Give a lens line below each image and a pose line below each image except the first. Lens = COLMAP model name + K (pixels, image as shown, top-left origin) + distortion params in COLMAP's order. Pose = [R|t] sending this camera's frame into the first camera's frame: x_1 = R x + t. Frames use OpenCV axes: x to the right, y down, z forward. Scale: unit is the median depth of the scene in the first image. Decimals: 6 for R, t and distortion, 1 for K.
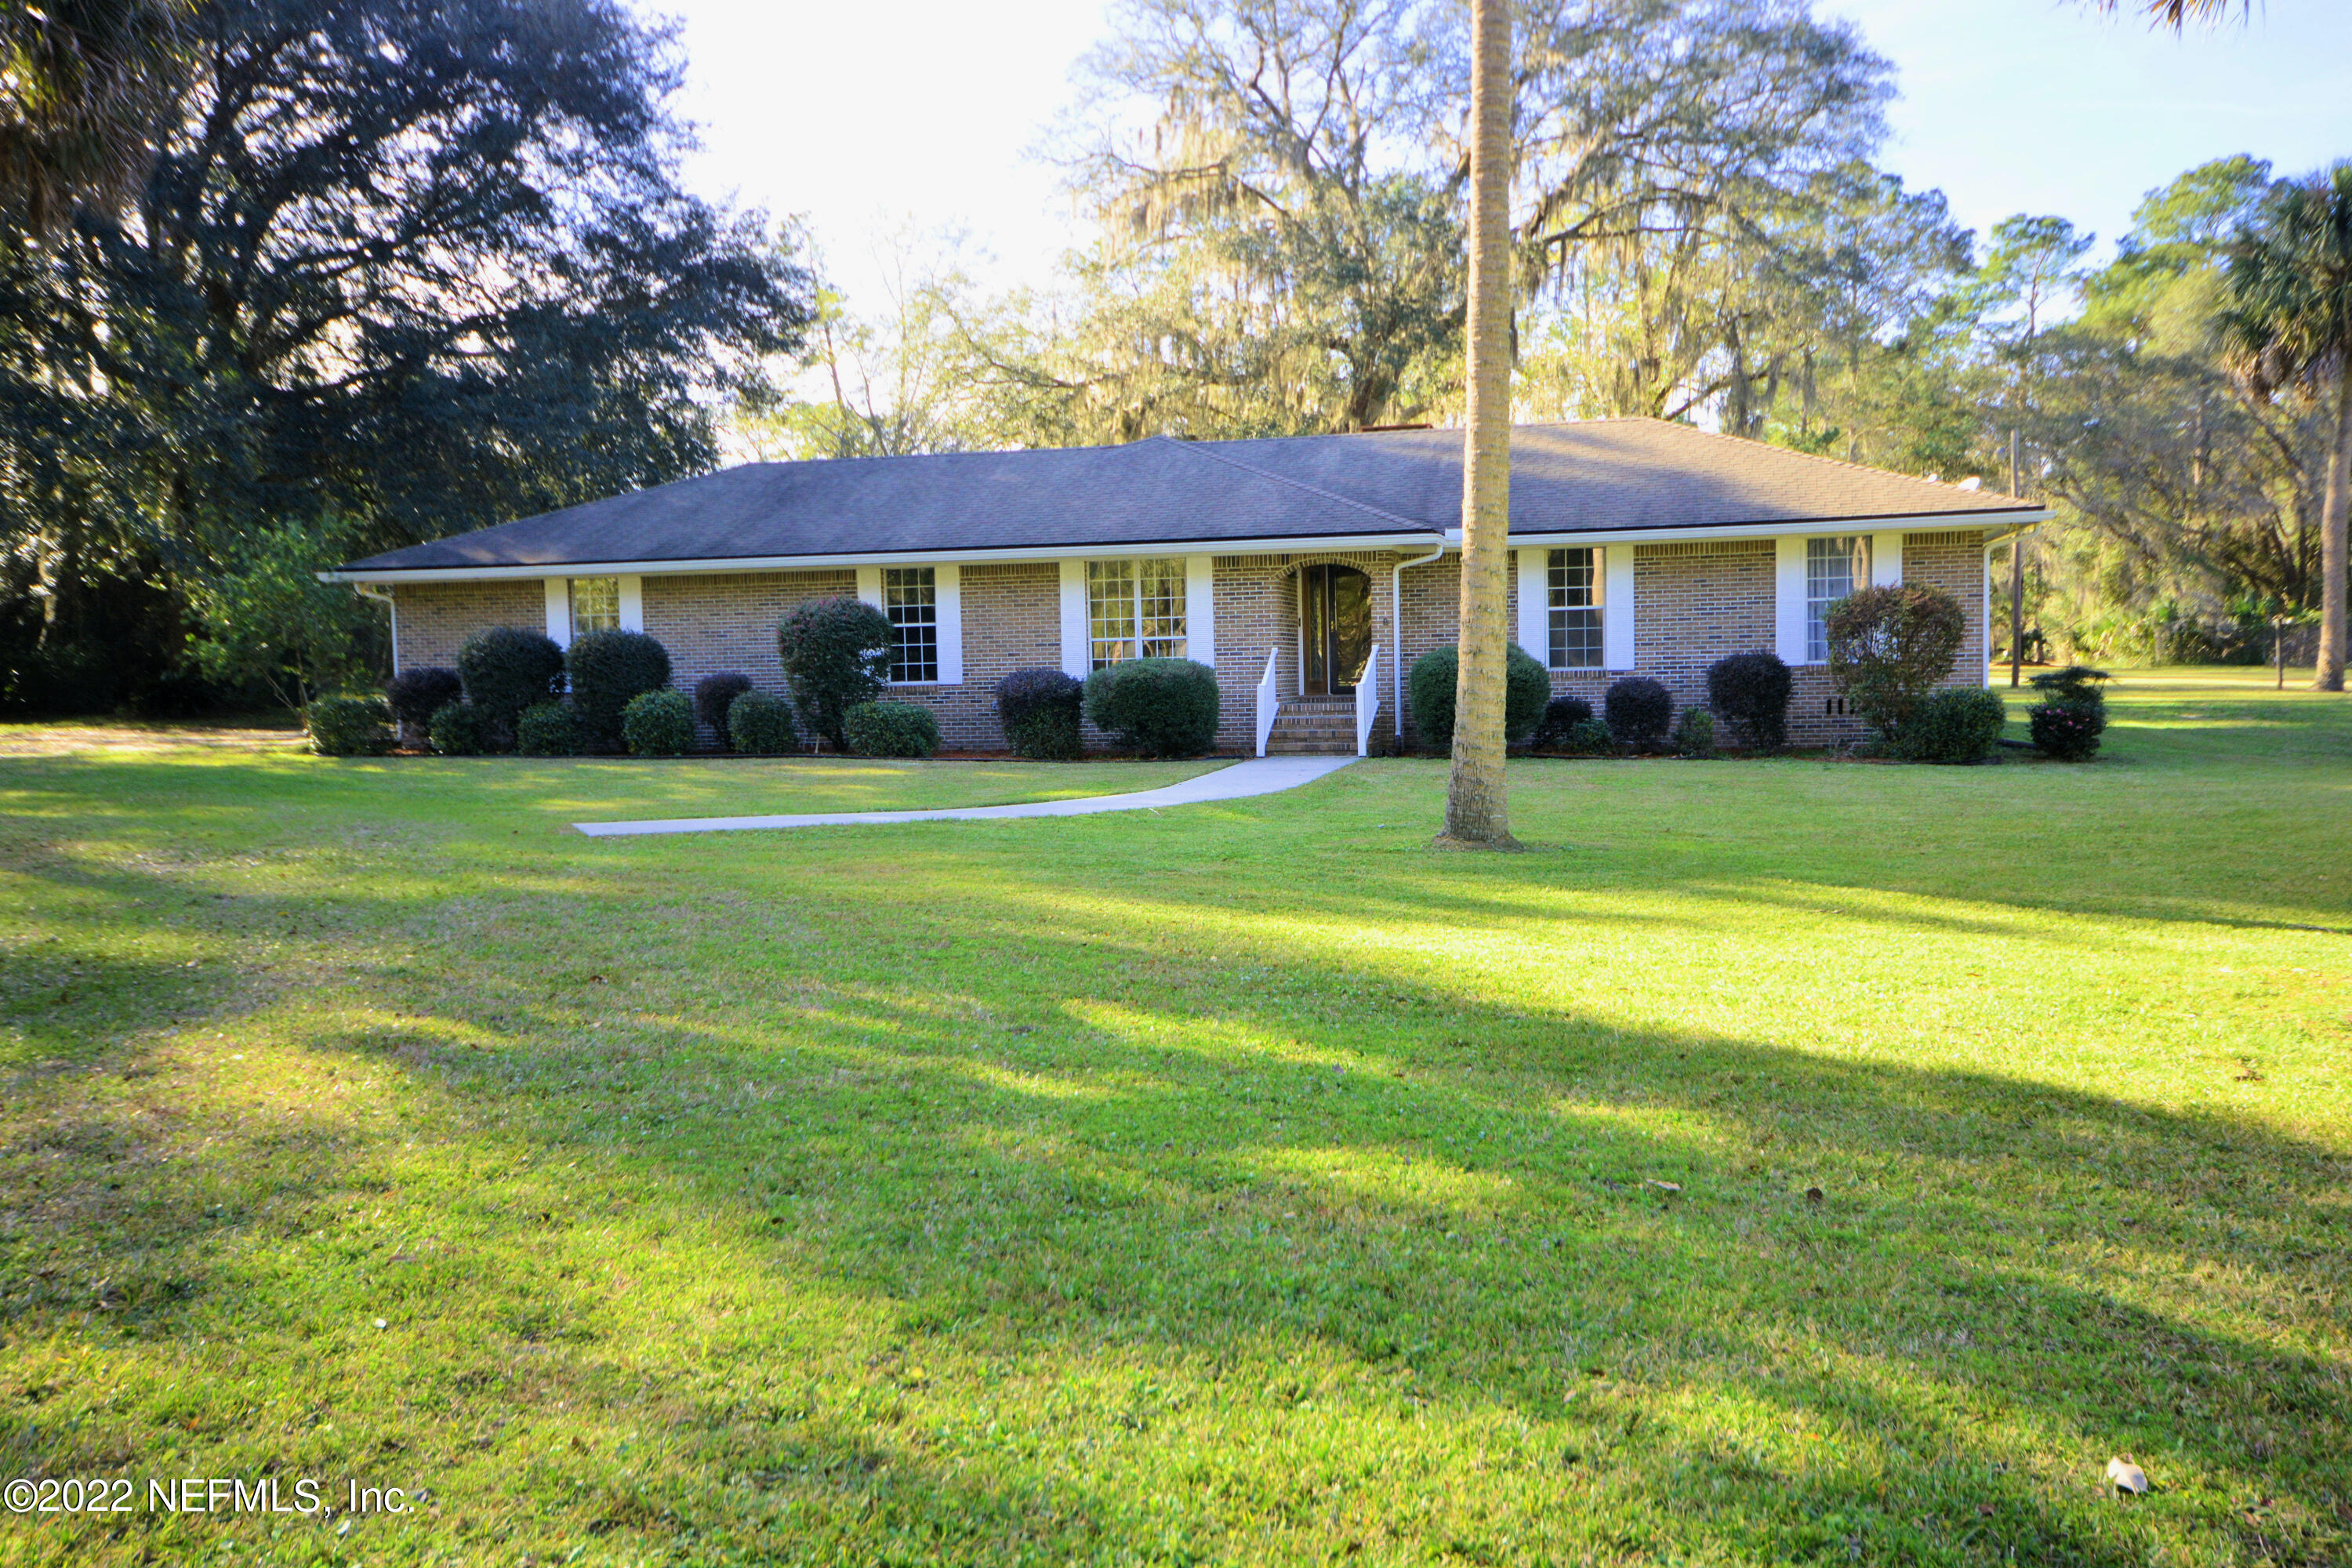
lens RADIAL K [[2027.3, 0, 1229.8], [0, 2027.3, 770.7], [0, 0, 1]] dist [0.083150, 0.088507]
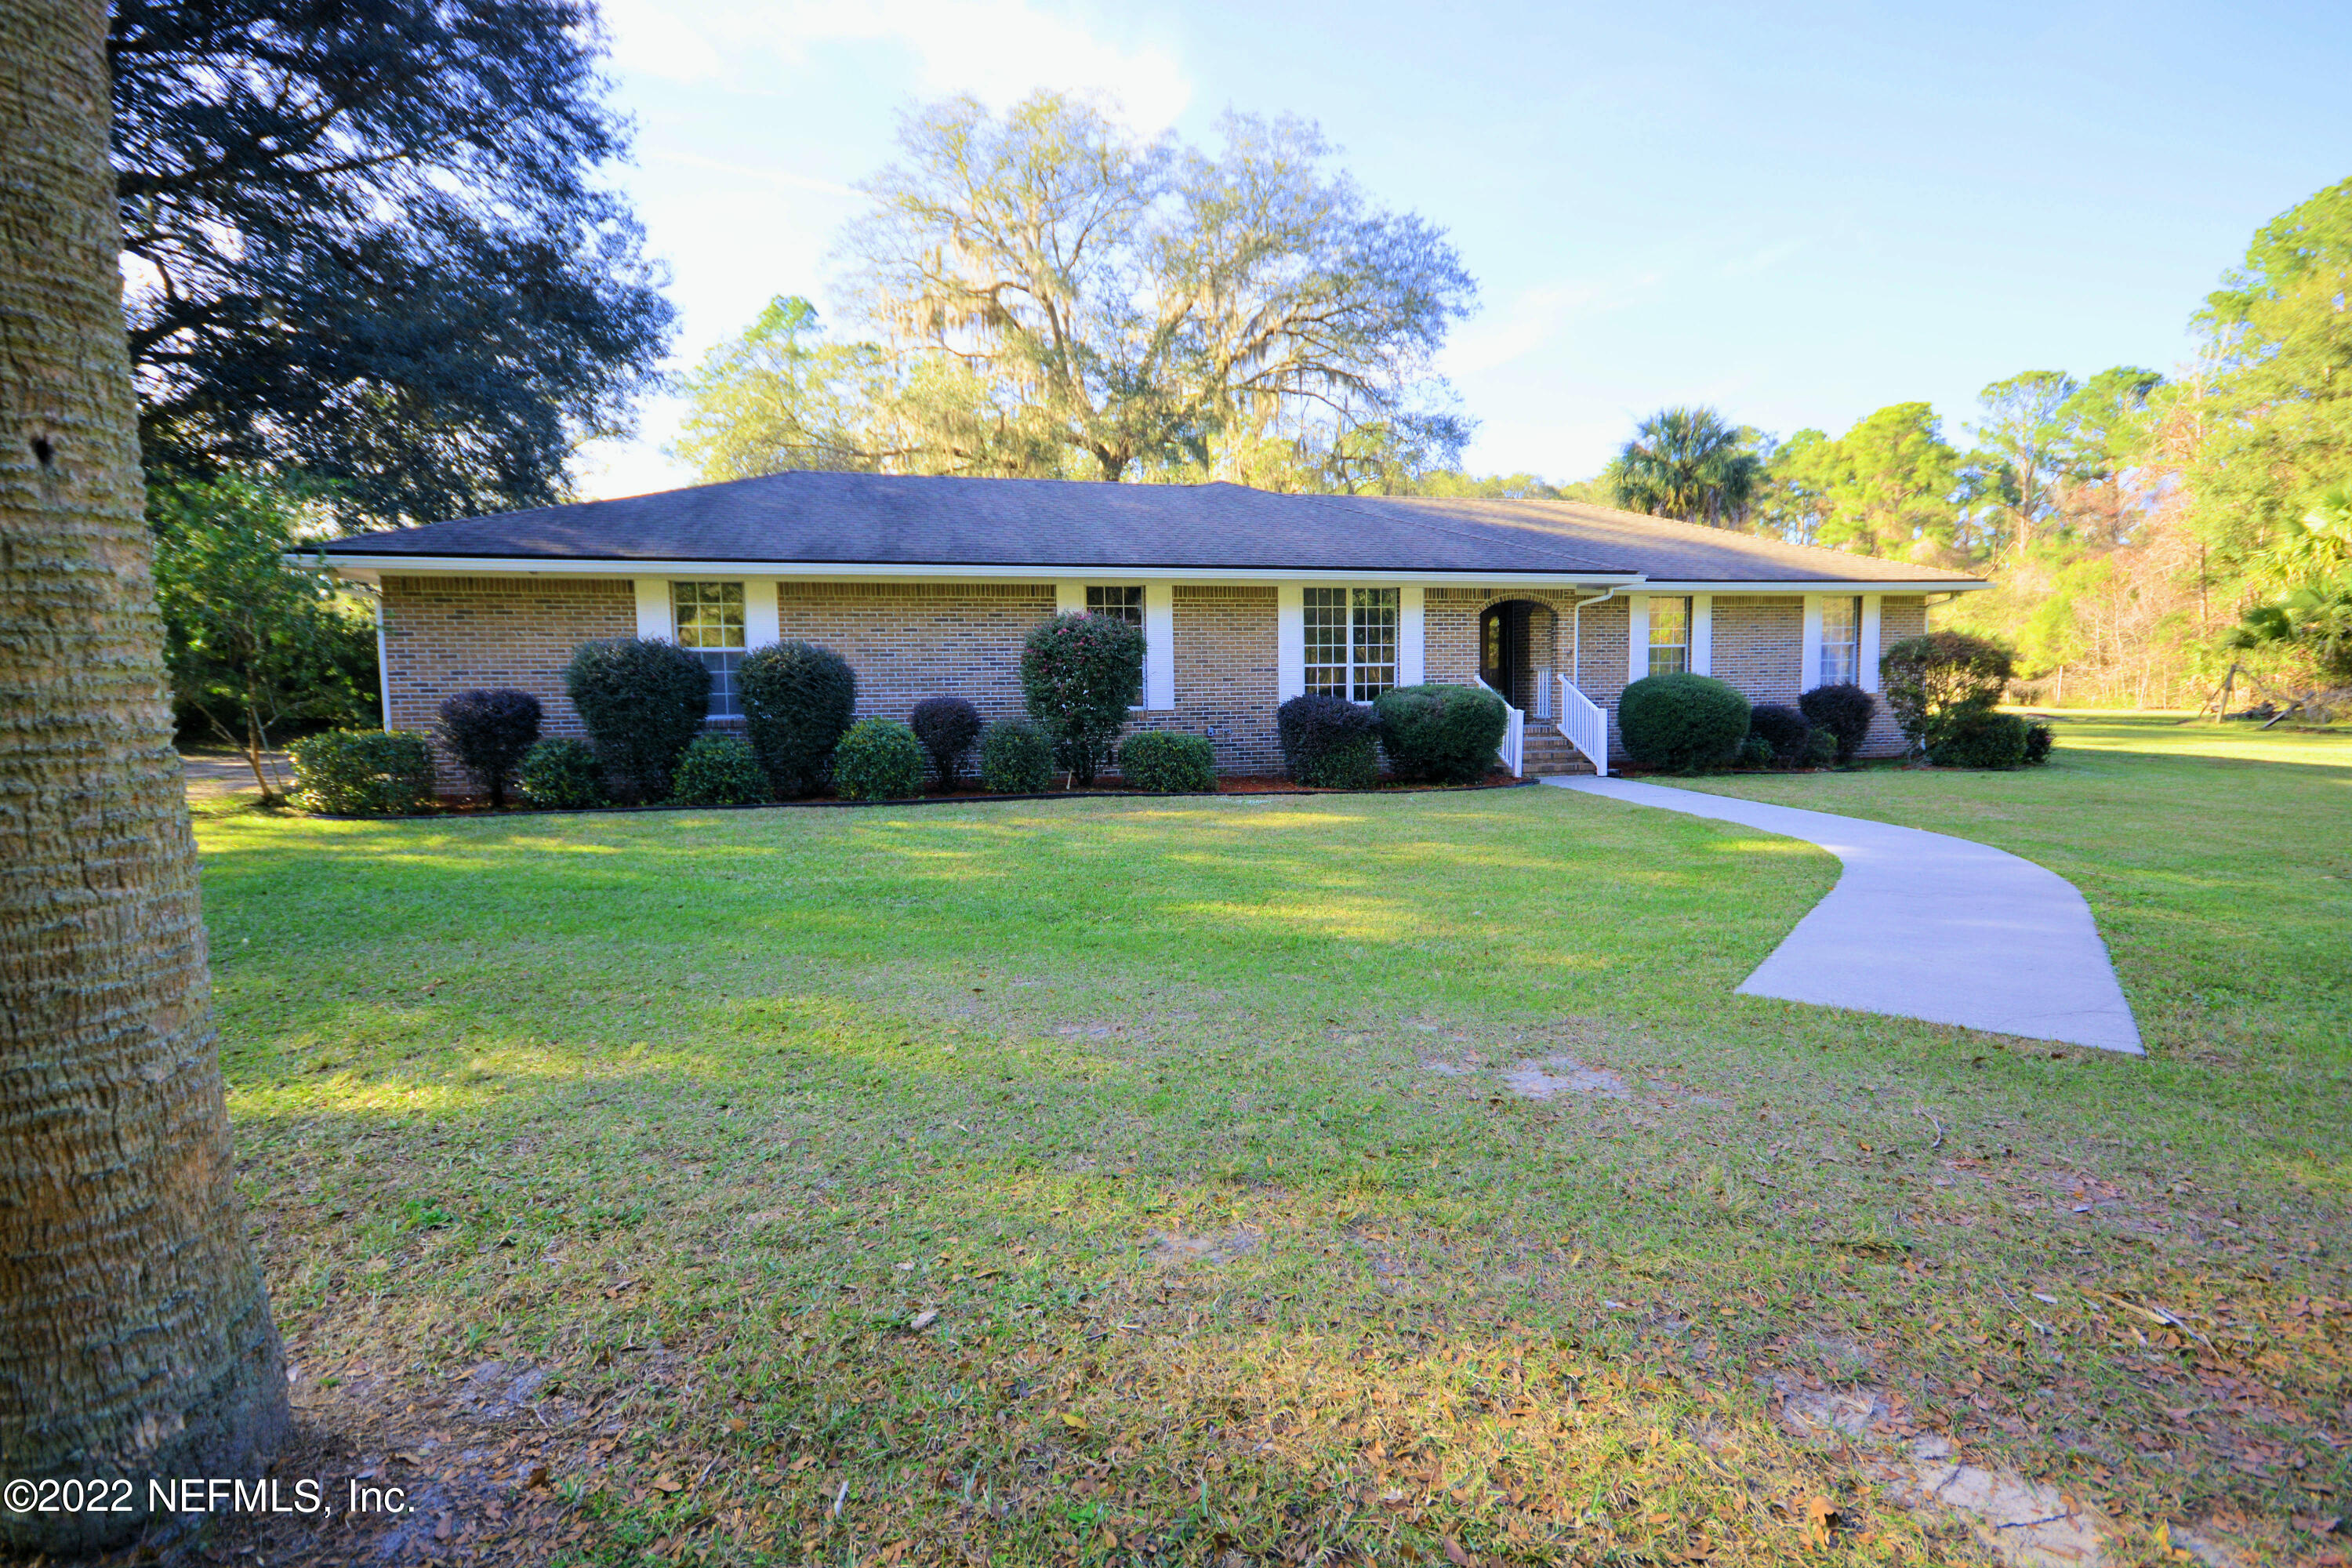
lens RADIAL K [[1126.7, 0, 1258.5], [0, 1126.7, 780.3], [0, 0, 1]] dist [0.027075, 0.000359]
pose [[0.866320, -0.033445, 0.498369, -0.364650], [0.020868, 0.999308, 0.030787, -0.025273], [-0.499054, -0.016271, 0.866418, 0.521038]]
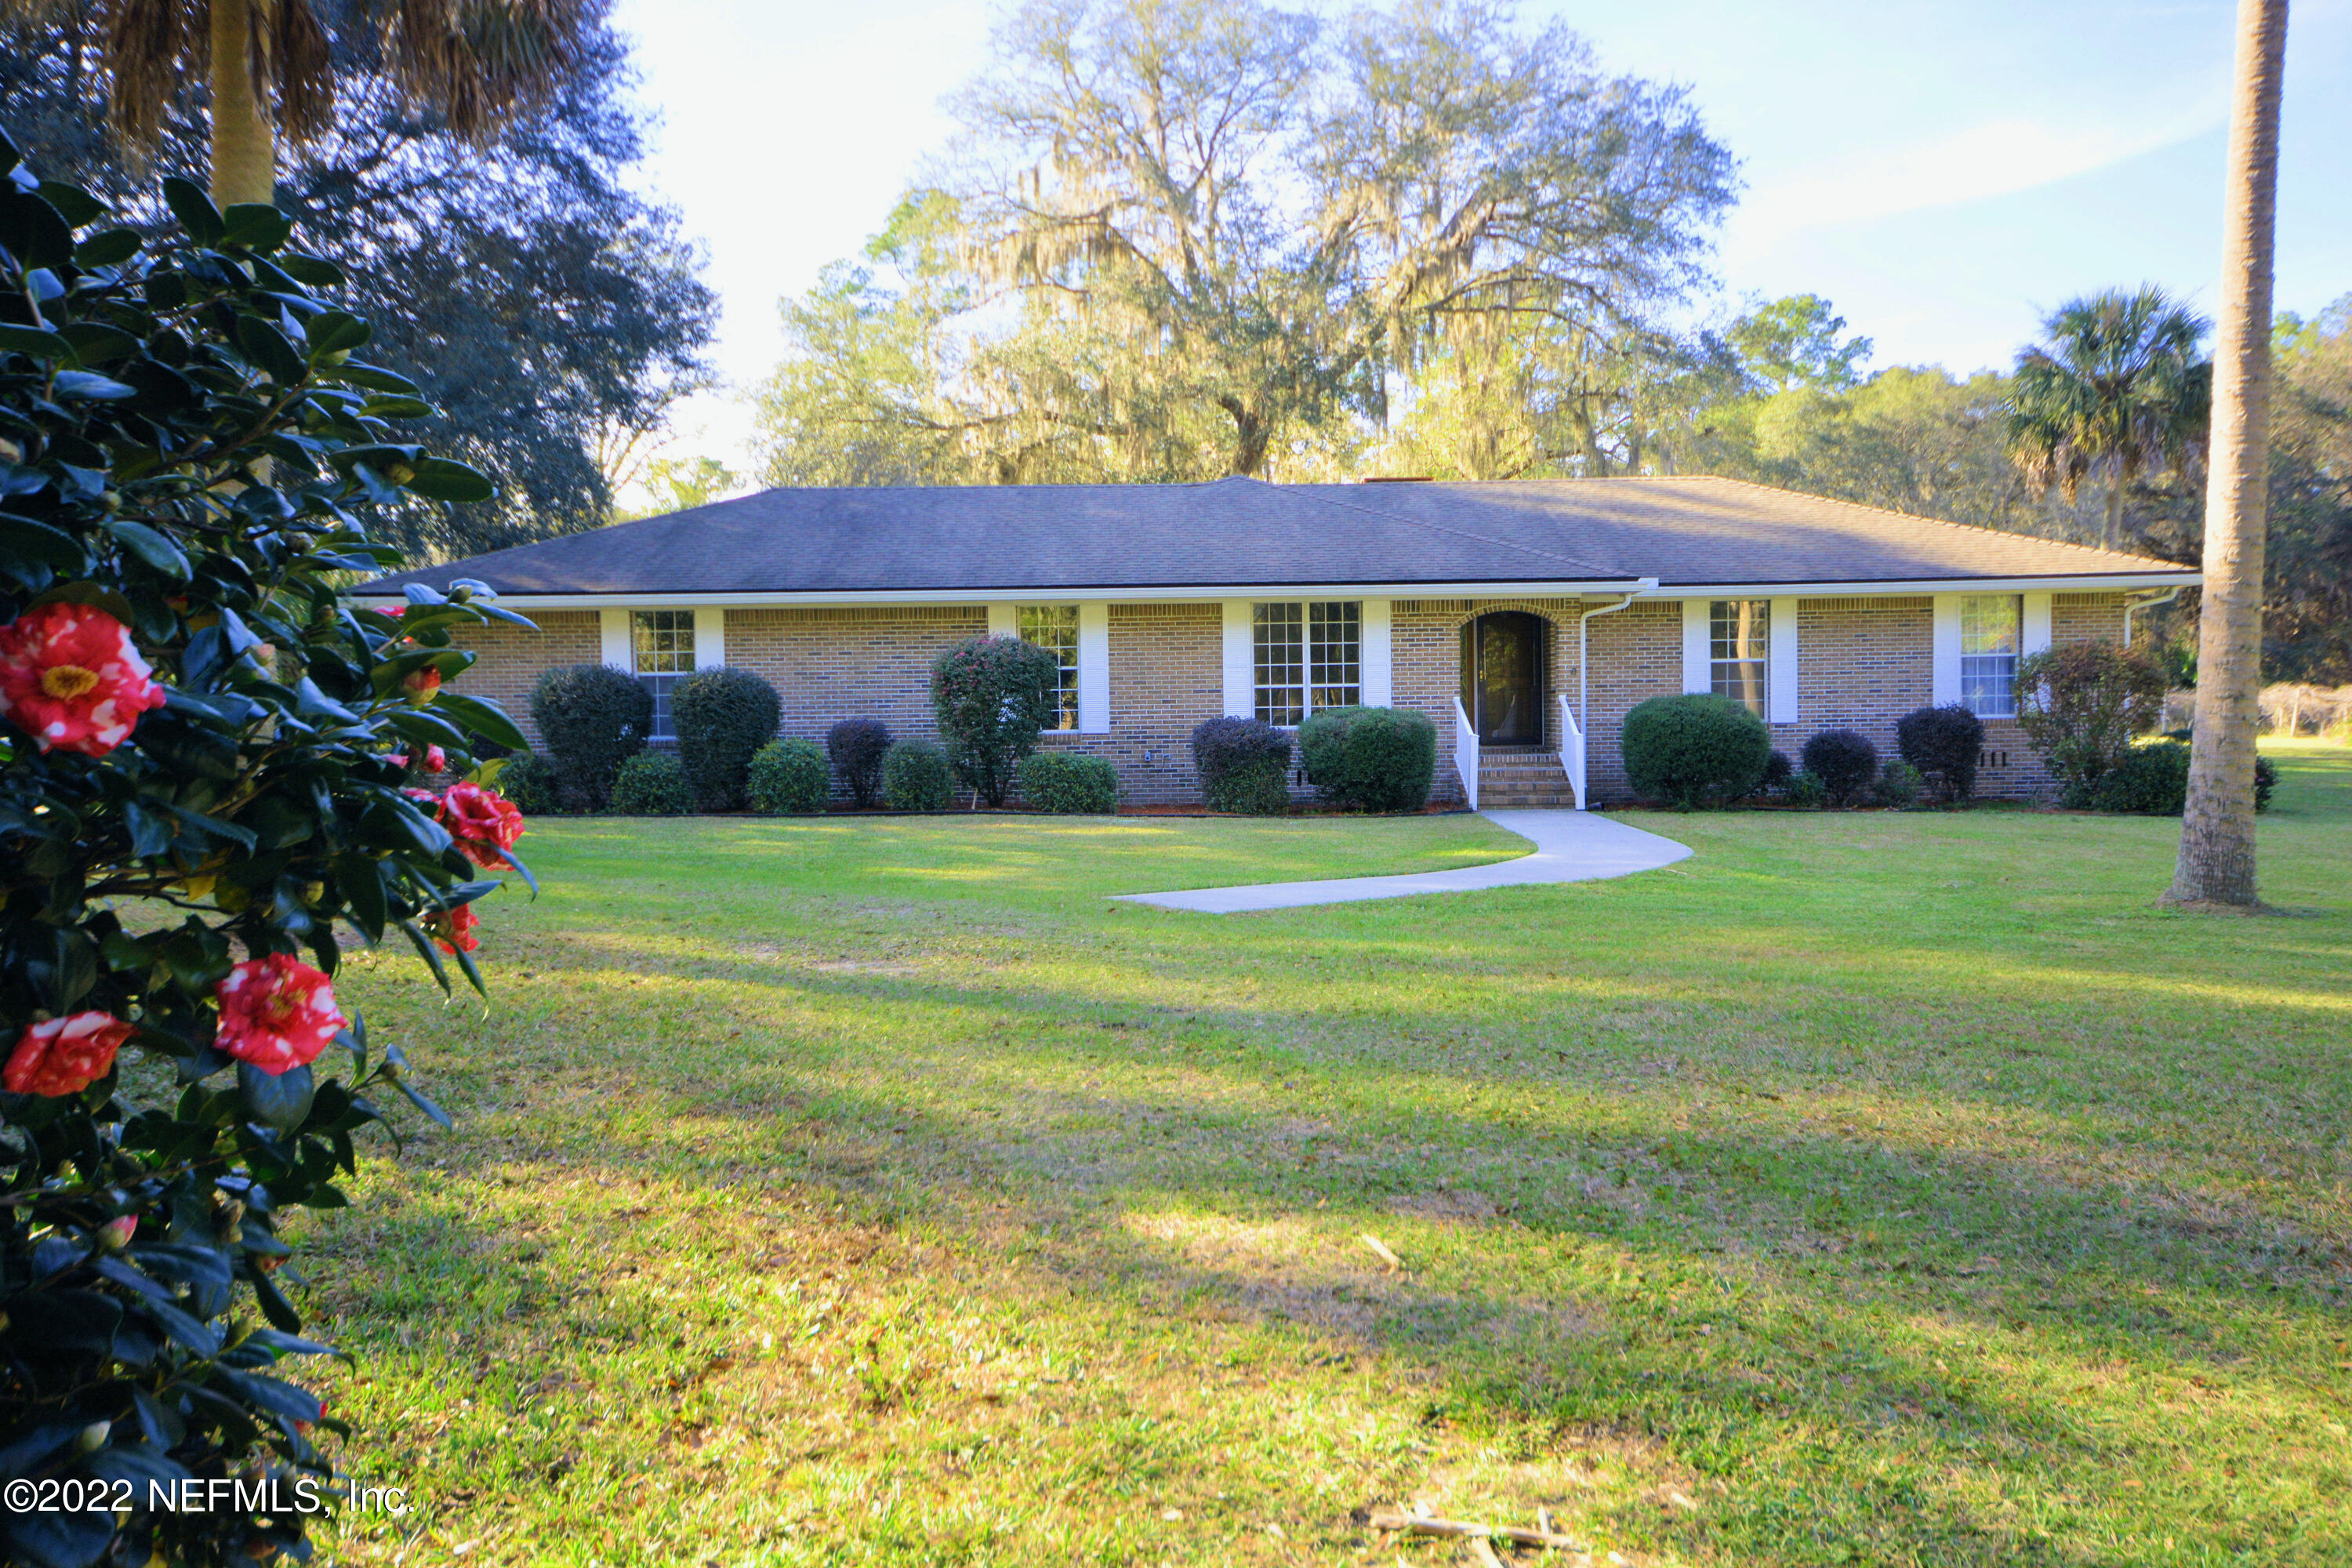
lens RADIAL K [[1892.3, 0, 1251.2], [0, 1892.3, 780.2], [0, 0, 1]] dist [0.082661, -0.002323]
pose [[0.964484, -0.000537, 0.264140, -0.297027], [0.006297, 0.999760, -0.020960, -0.003165], [-0.264066, 0.021879, 0.964256, 0.159013]]
